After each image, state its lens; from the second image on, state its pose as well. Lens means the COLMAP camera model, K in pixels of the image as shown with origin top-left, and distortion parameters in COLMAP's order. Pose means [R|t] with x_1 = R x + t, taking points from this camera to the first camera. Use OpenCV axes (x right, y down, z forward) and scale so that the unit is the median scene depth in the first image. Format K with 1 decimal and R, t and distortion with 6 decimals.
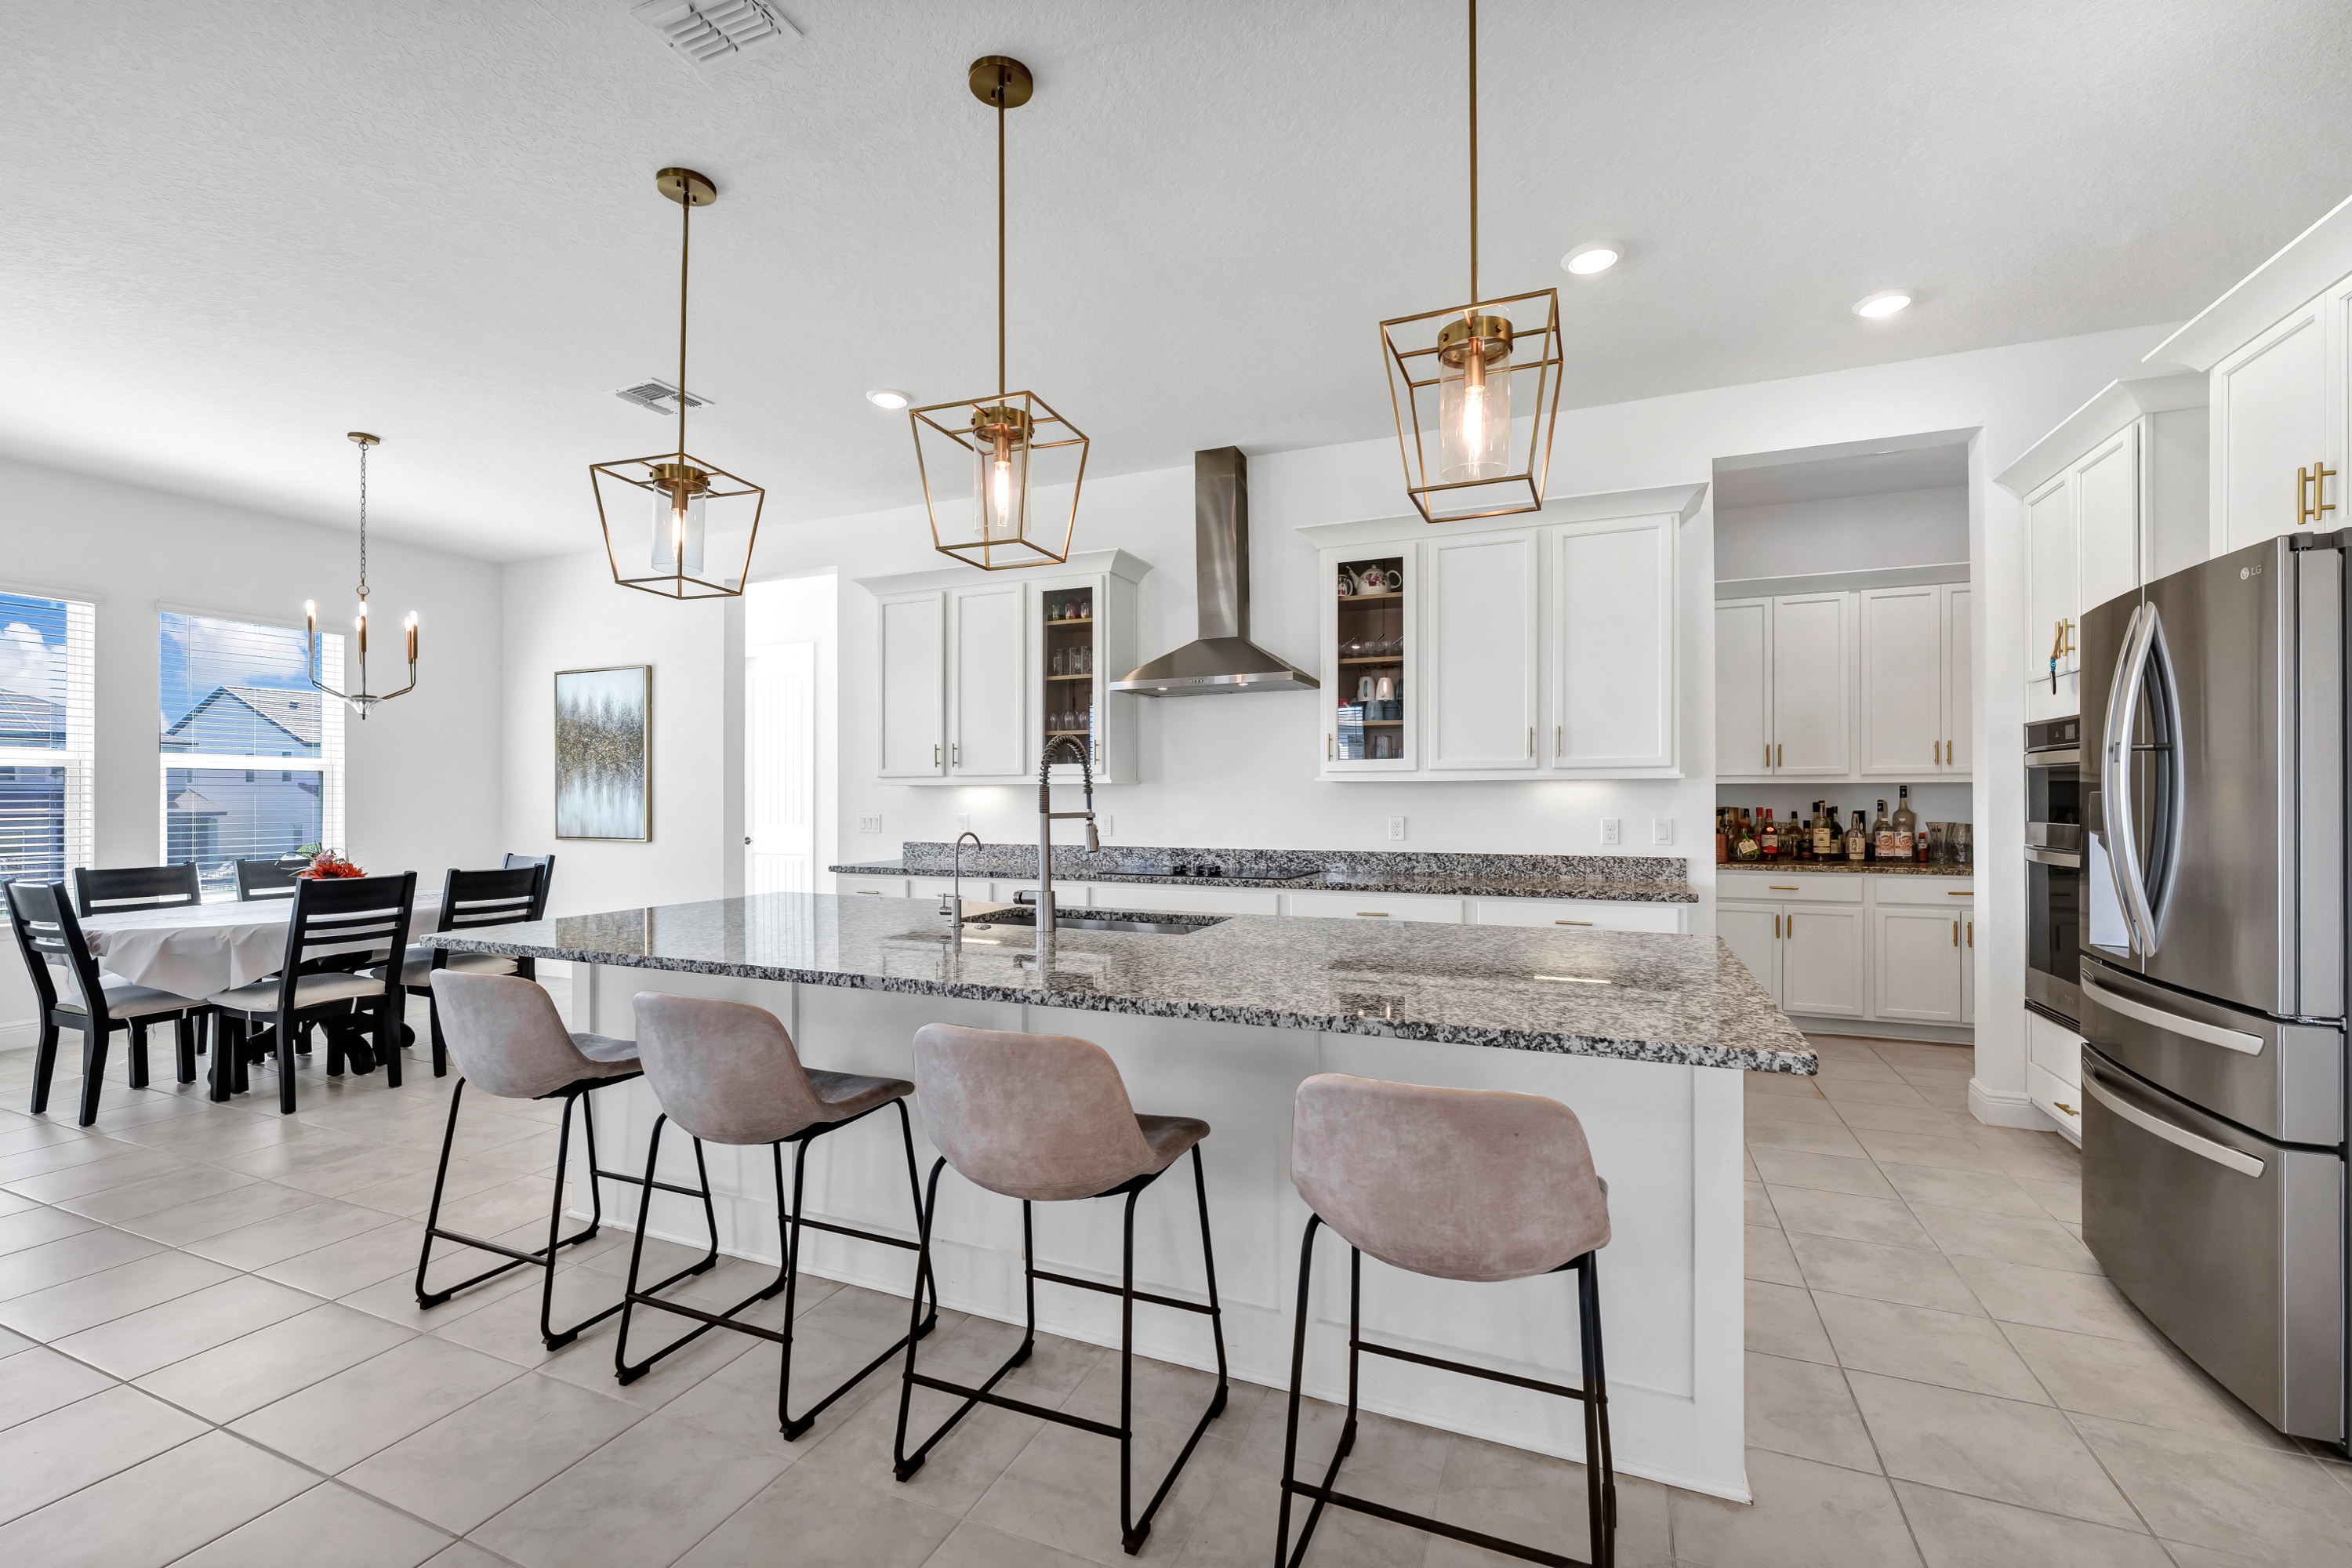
lens RADIAL K [[974.8, 0, 1176.0], [0, 974.8, 784.0], [0, 0, 1]] dist [-0.000112, -0.000007]
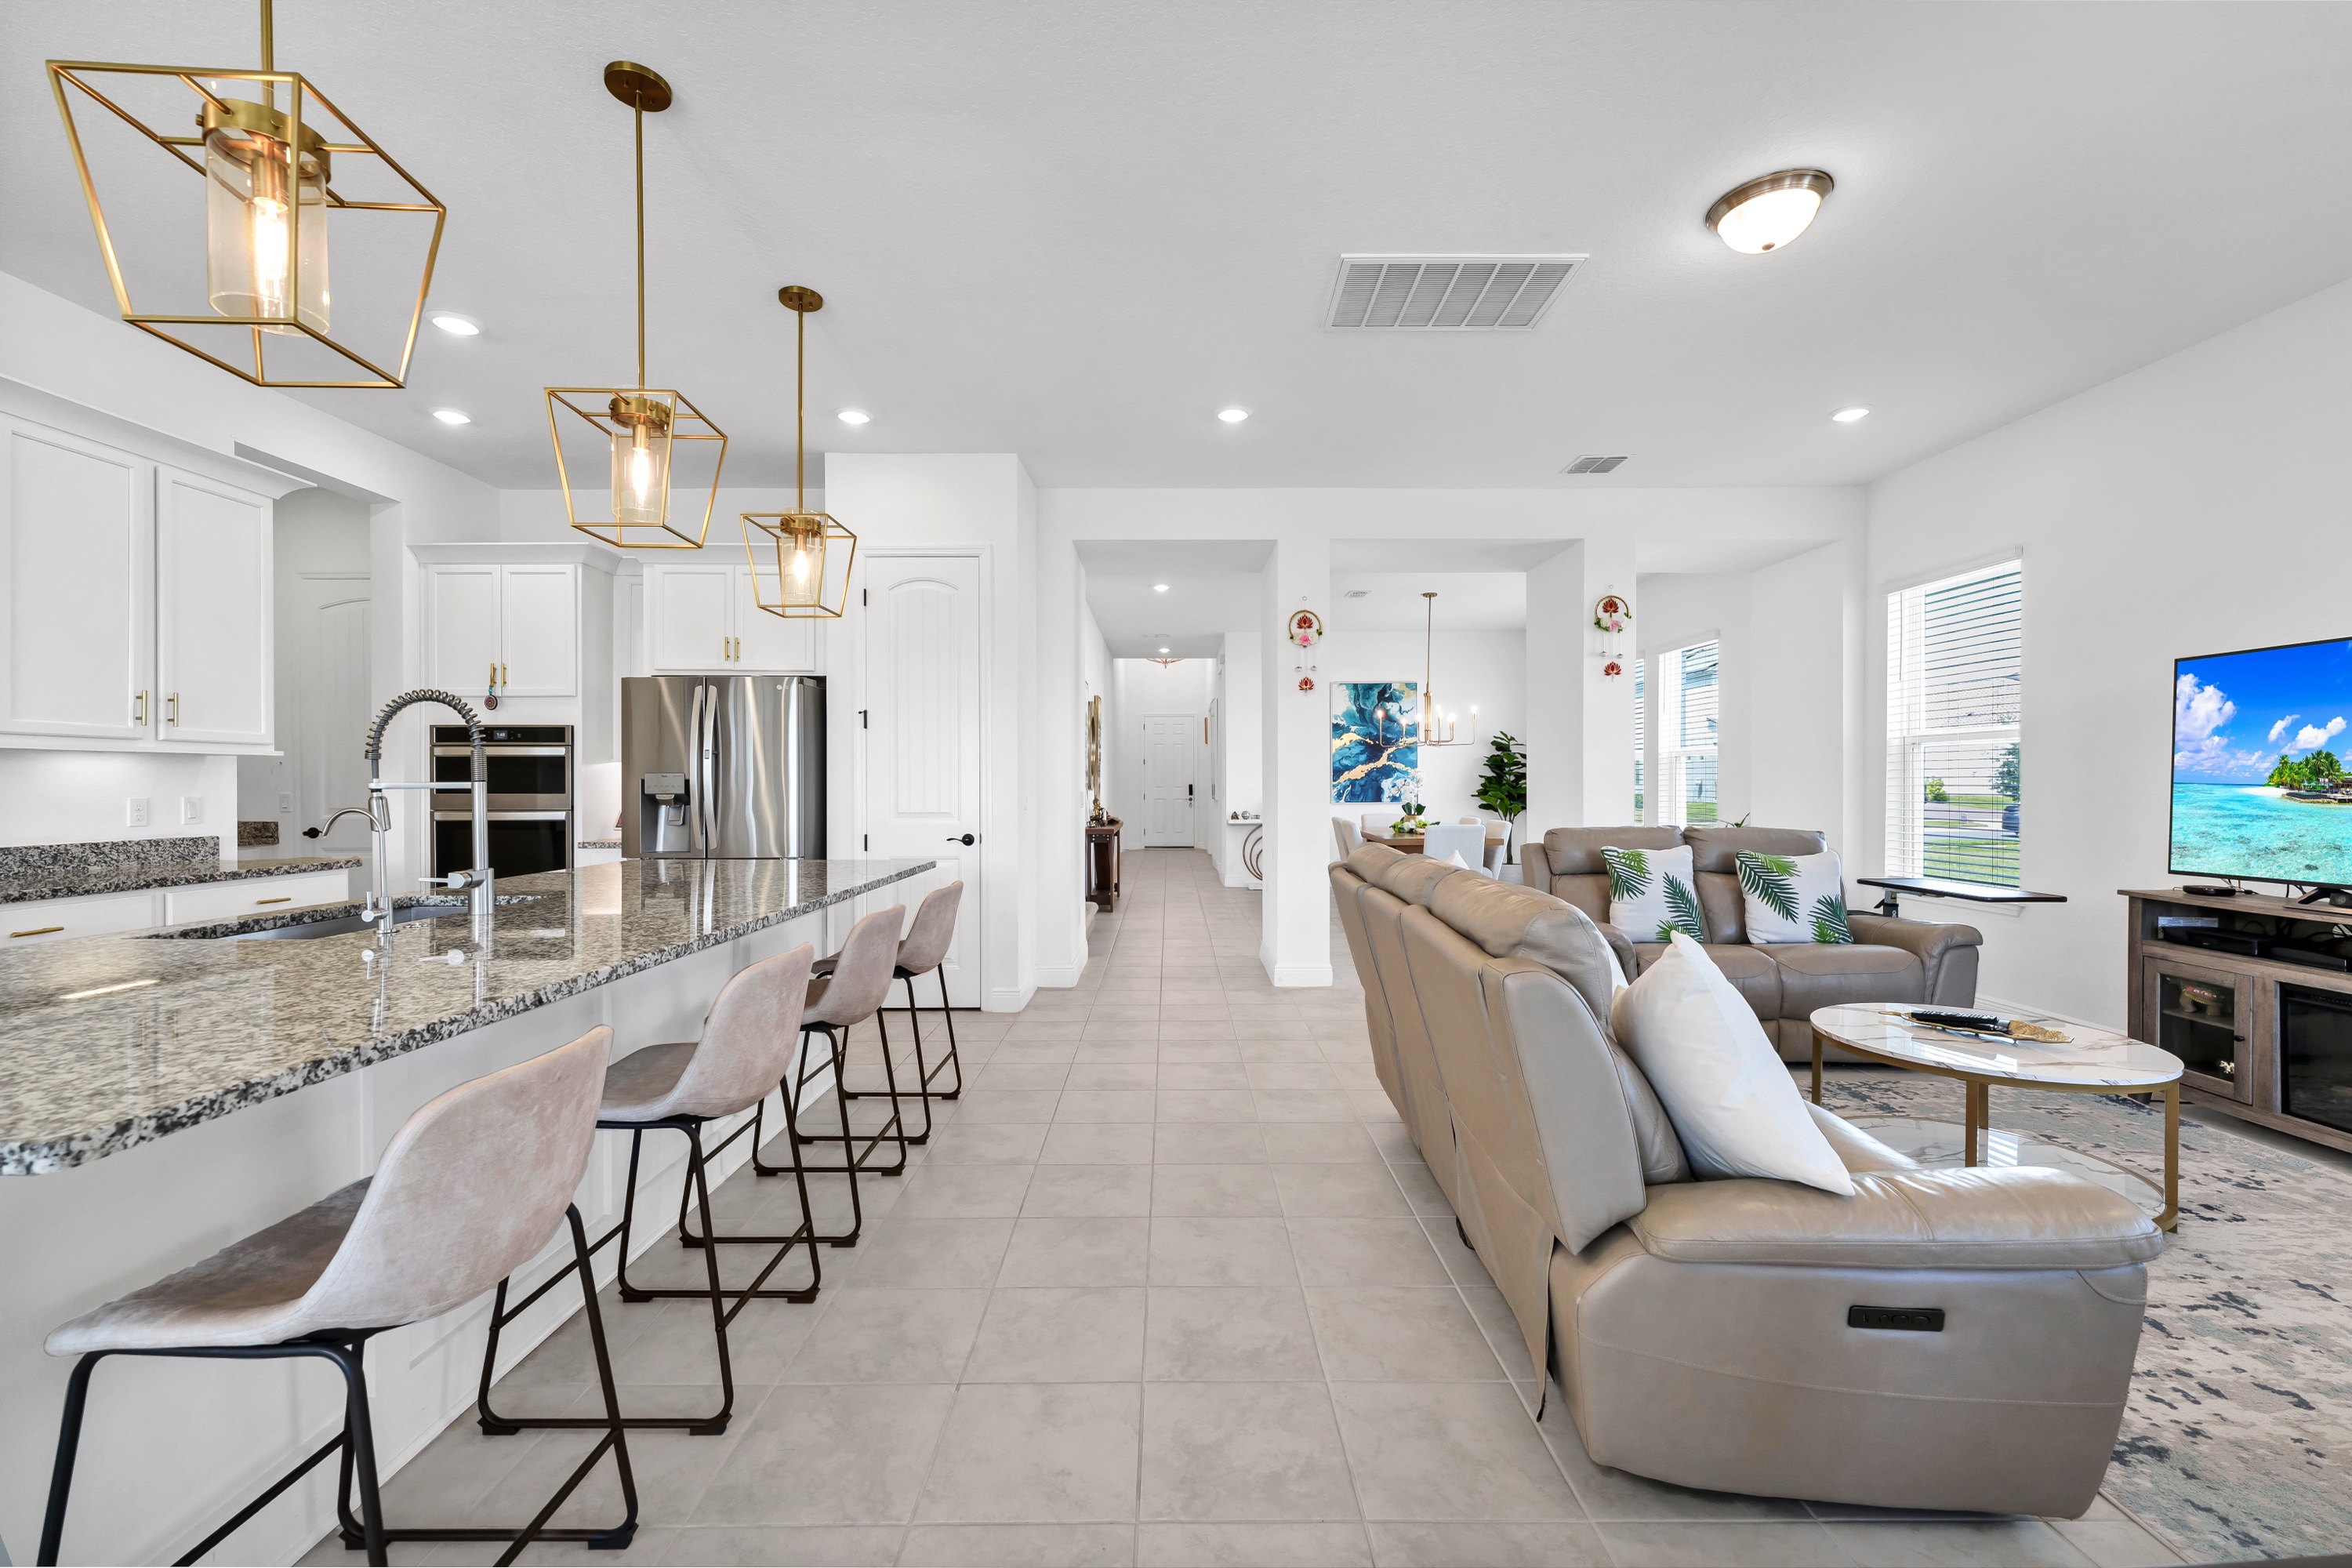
lens RADIAL K [[965.2, 0, 1176.0], [0, 965.2, 784.0], [0, 0, 1]] dist [-0.000220, 0.000022]
pose [[-0.366424, -0.002544, 0.930445, -0.742693], [-0.012369, 0.999921, -0.002137, 0.013092], [-0.930366, -0.012292, -0.366426, 0.446724]]
